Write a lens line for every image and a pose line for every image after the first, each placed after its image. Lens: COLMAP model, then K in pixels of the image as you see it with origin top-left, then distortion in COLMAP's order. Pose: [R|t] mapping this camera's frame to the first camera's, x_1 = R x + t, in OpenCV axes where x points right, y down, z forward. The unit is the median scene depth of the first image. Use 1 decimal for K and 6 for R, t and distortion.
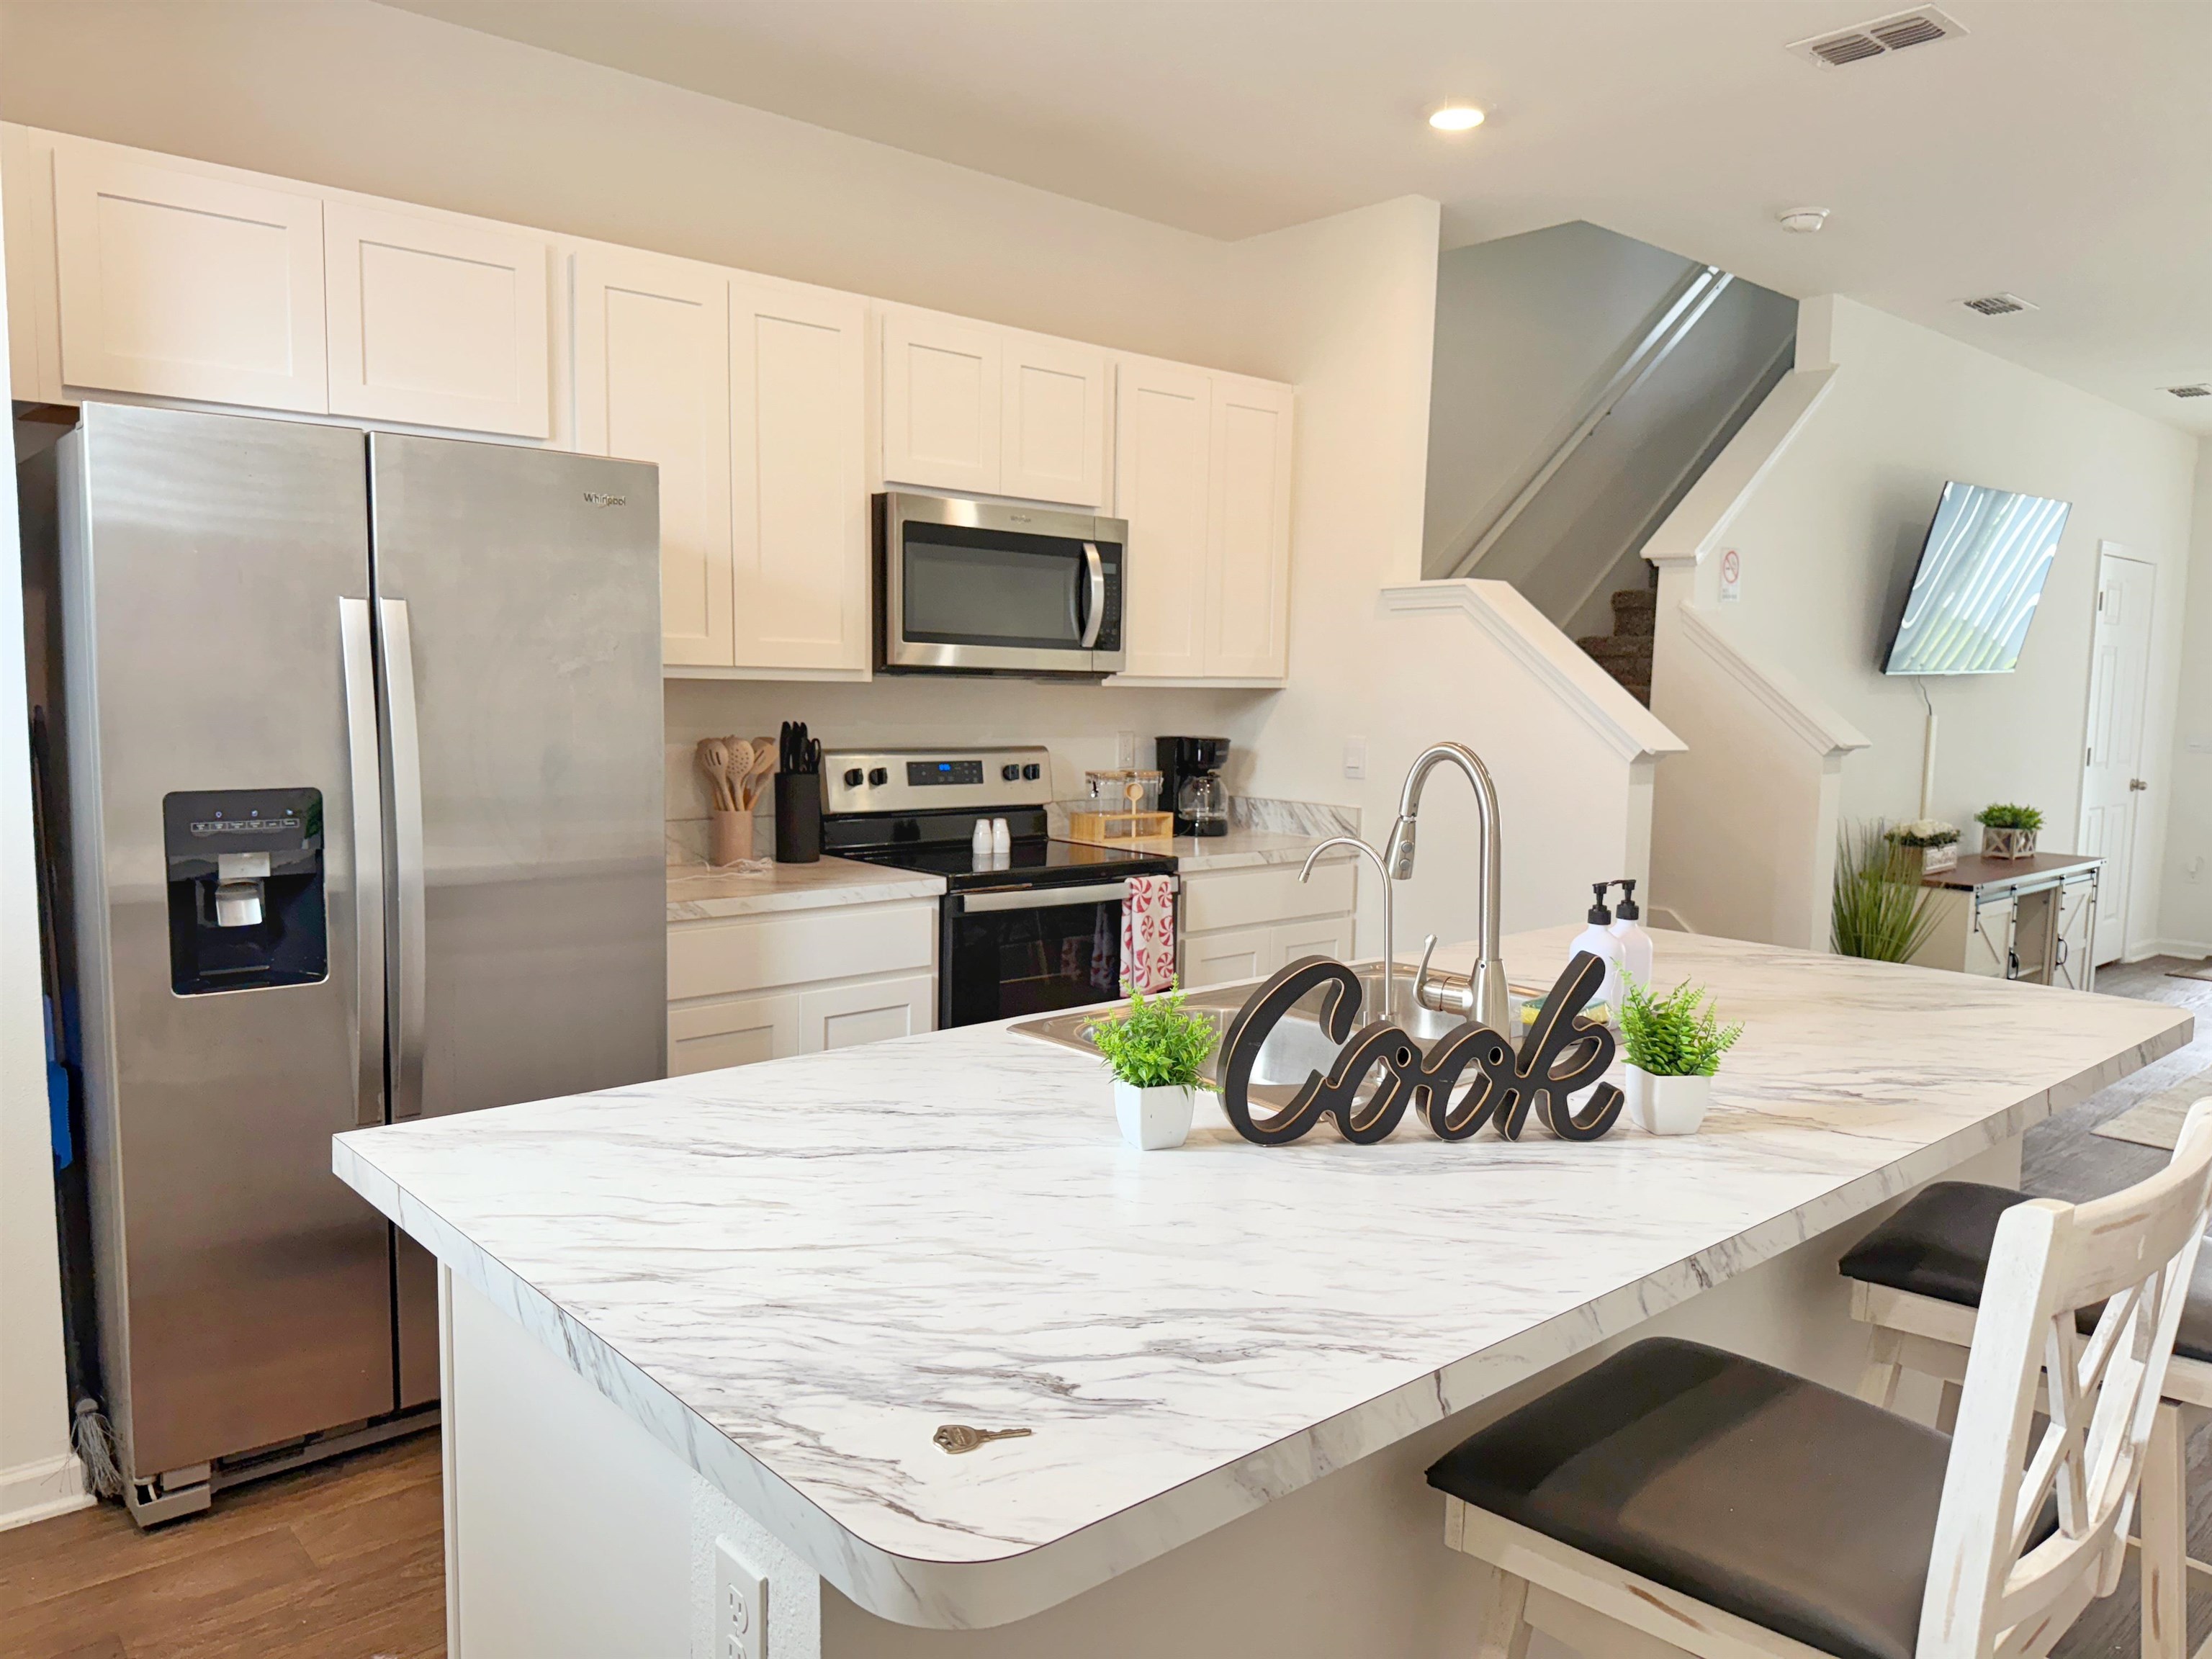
lens RADIAL K [[1564.2, 0, 1107.1], [0, 1564.2, 836.2], [0, 0, 1]] dist [0.053079, -0.072873]
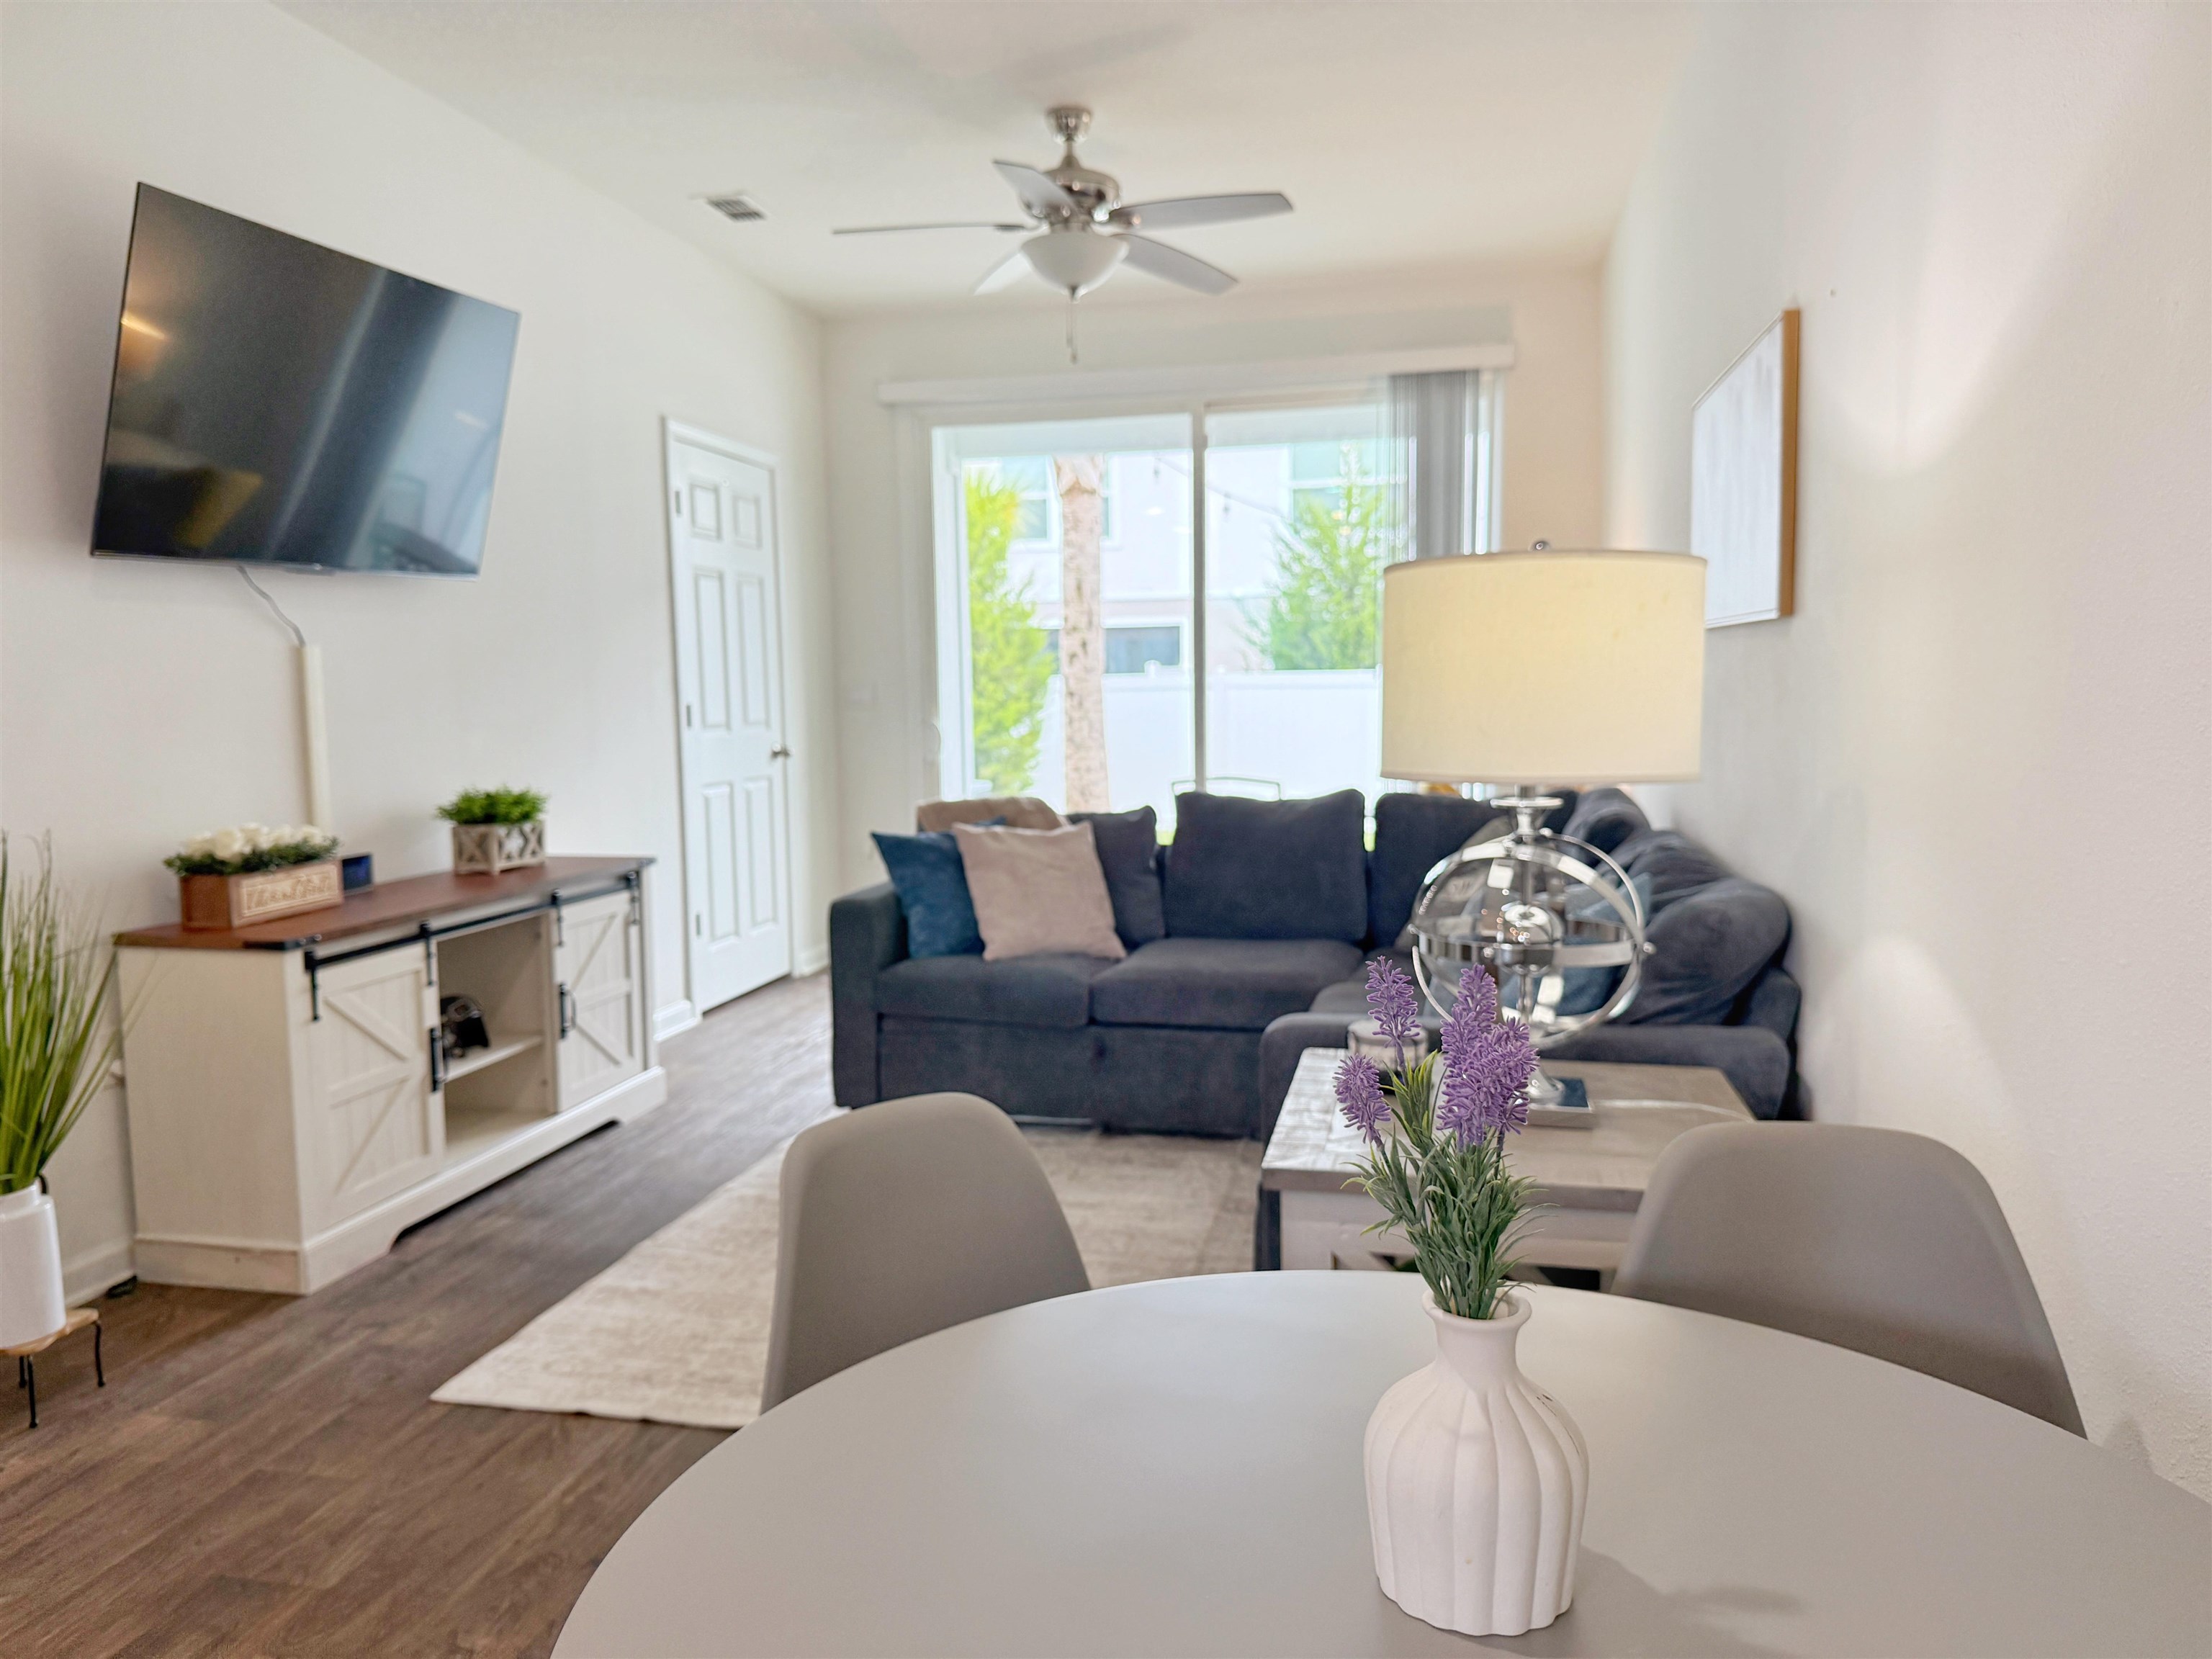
lens RADIAL K [[1564.2, 0, 1101.1], [0, 1564.2, 841.2], [0, 0, 1]] dist [0.053079, -0.072873]
pose [[0.808590, -0.088612, 0.581662, 0.811372], [0.089138, 0.995632, 0.027763, 0.012016], [-0.581582, 0.029400, 0.812957, 0.688196]]
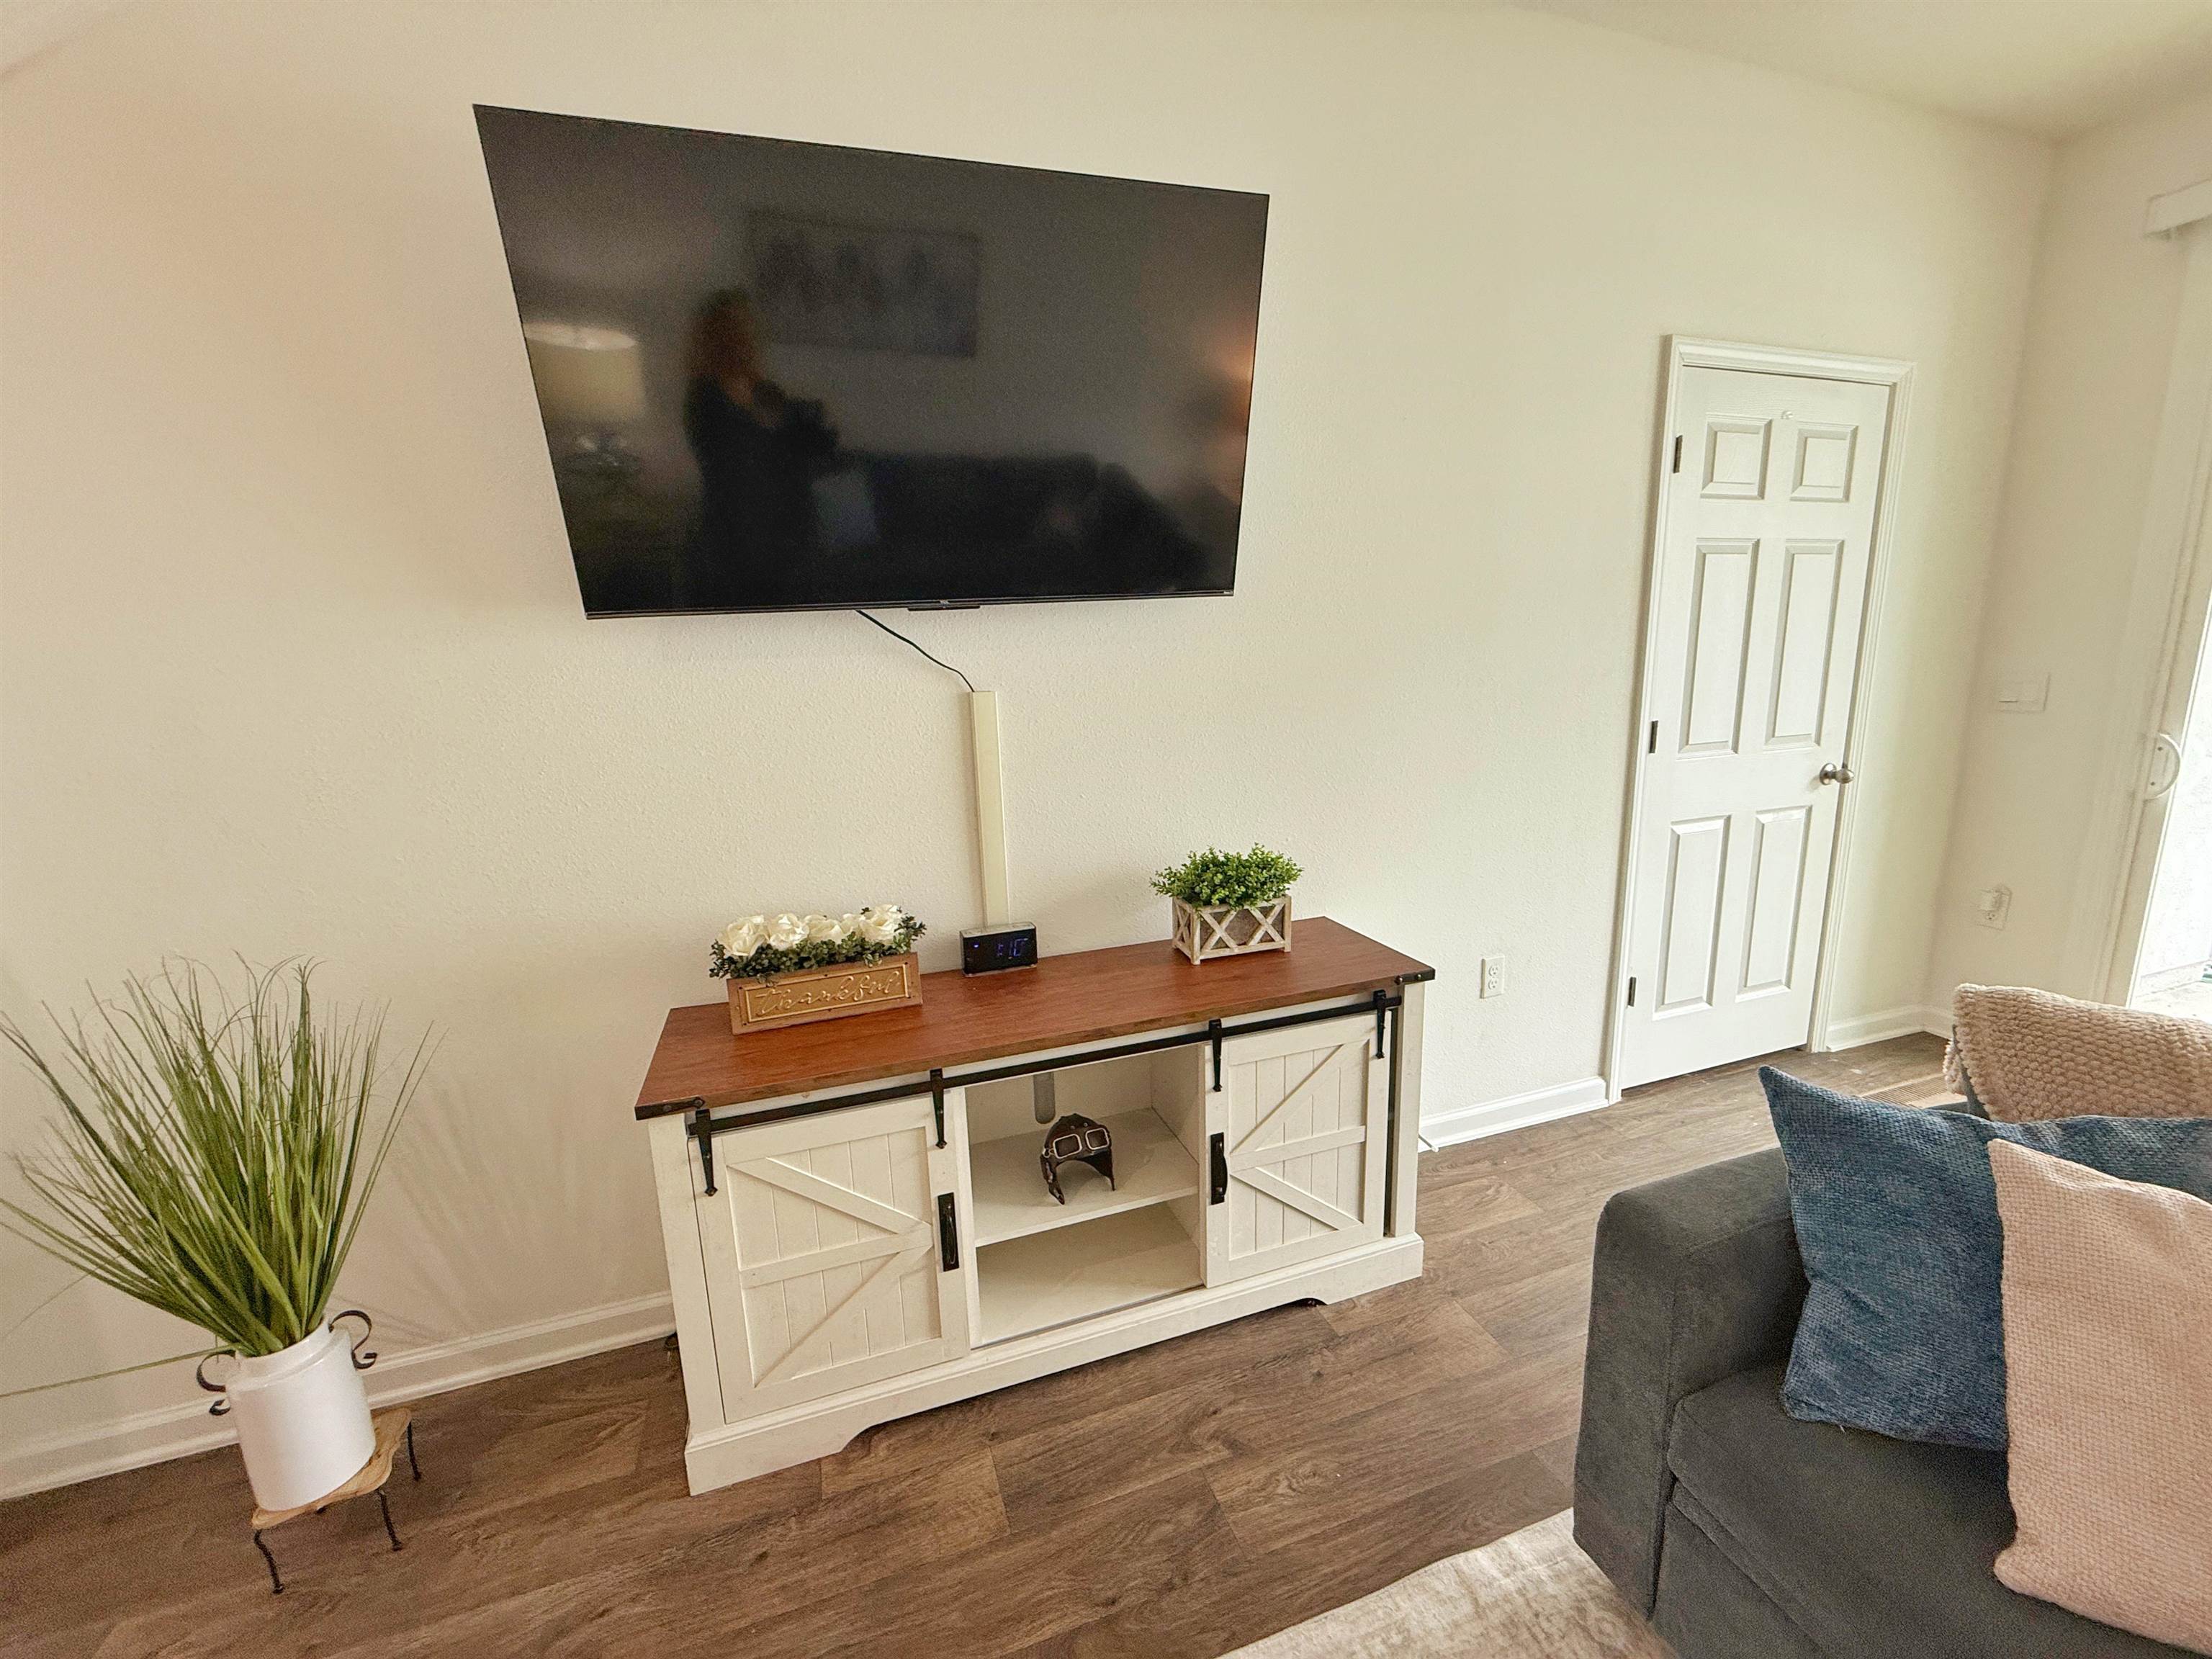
lens RADIAL K [[882.0, 0, 1106.7], [0, 882.0, 827.3], [0, 0, 1]] dist [-0.005041, 0.002156]
pose [[0.921508, 0.028193, -0.387334, 1.325925], [0.008350, 0.995693, 0.092339, -0.114716], [0.388269, -0.088326, 0.917303, 1.467581]]
